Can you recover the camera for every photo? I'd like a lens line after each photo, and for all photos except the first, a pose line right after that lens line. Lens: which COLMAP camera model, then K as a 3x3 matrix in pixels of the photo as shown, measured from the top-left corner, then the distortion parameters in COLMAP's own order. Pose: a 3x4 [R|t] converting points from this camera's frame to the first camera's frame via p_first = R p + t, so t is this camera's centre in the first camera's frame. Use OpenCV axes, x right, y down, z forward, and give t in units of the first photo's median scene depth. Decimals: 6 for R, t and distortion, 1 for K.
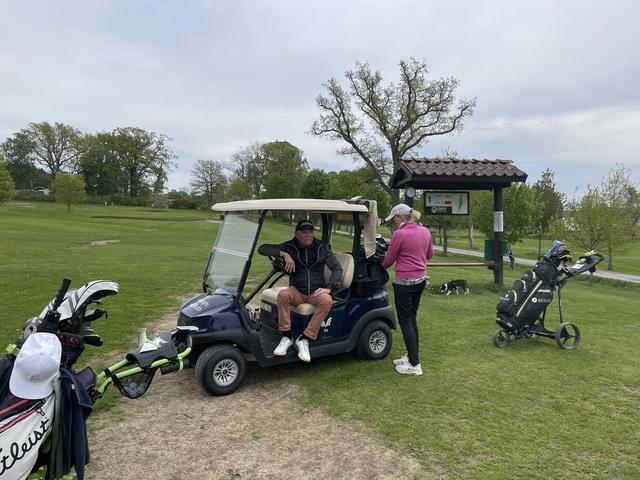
lens RADIAL K [[484.6, 0, 315.2], [0, 484.6, 232.6], [0, 0, 1]] dist [0.089815, -0.115561]
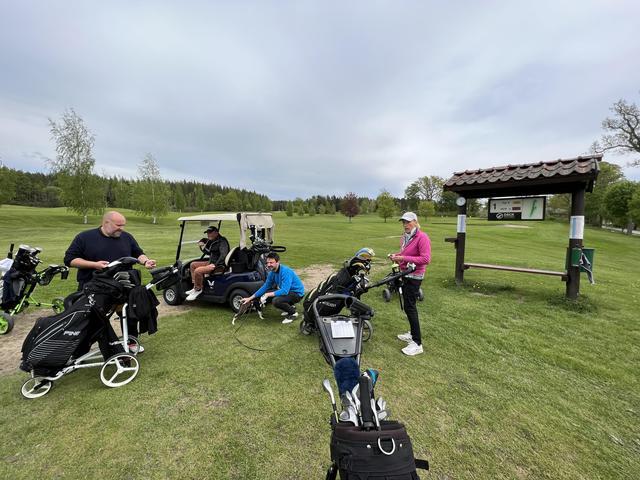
lens RADIAL K [[254.4, 0, 317.1], [0, 254.4, 240.4], [0, 0, 1]] dist [0.002057, 0.000347]
pose [[0.603075, 0.047469, -0.796271, 0.098055], [-0.019729, 0.998810, 0.044601, -0.002137], [0.797440, -0.011189, 0.603294, 0.073636]]
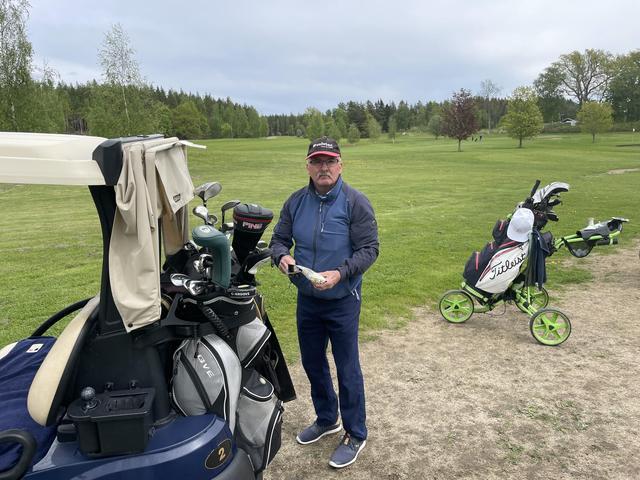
lens RADIAL K [[484.6, 0, 325.1], [0, 484.6, 230.9], [0, 0, 1]] dist [0.089815, -0.115561]
pose [[0.572987, 0.093981, -0.814158, 0.022901], [0.017251, 0.991800, 0.126628, 0.001634], [0.819383, -0.086602, 0.566667, -0.029155]]
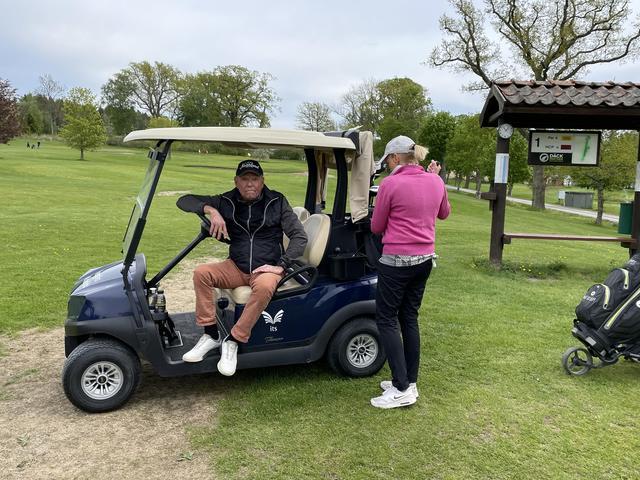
lens RADIAL K [[563.2, 0, 310.7], [0, 563.2, 239.8], [0, 0, 1]] dist [0.089432, -0.118115]
pose [[0.973911, 0.048697, -0.221645, 0.023197], [-0.028634, 0.995269, 0.092847, 0.000856], [0.225117, -0.084078, 0.970697, 0.027502]]
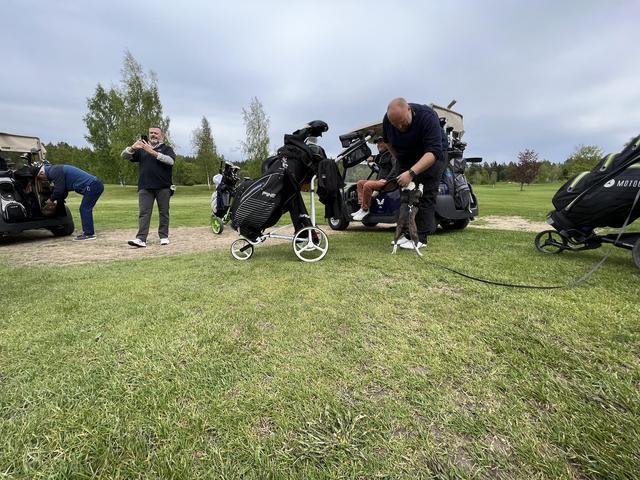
lens RADIAL K [[254.4, 0, 318.9], [0, 254.4, 239.5], [0, 0, 1]] dist [0.002057, 0.000347]
pose [[0.128167, 0.153090, -0.979866, 0.081440], [-0.026487, 0.988190, 0.150926, 0.016099], [0.991399, 0.006610, 0.130709, 0.069290]]
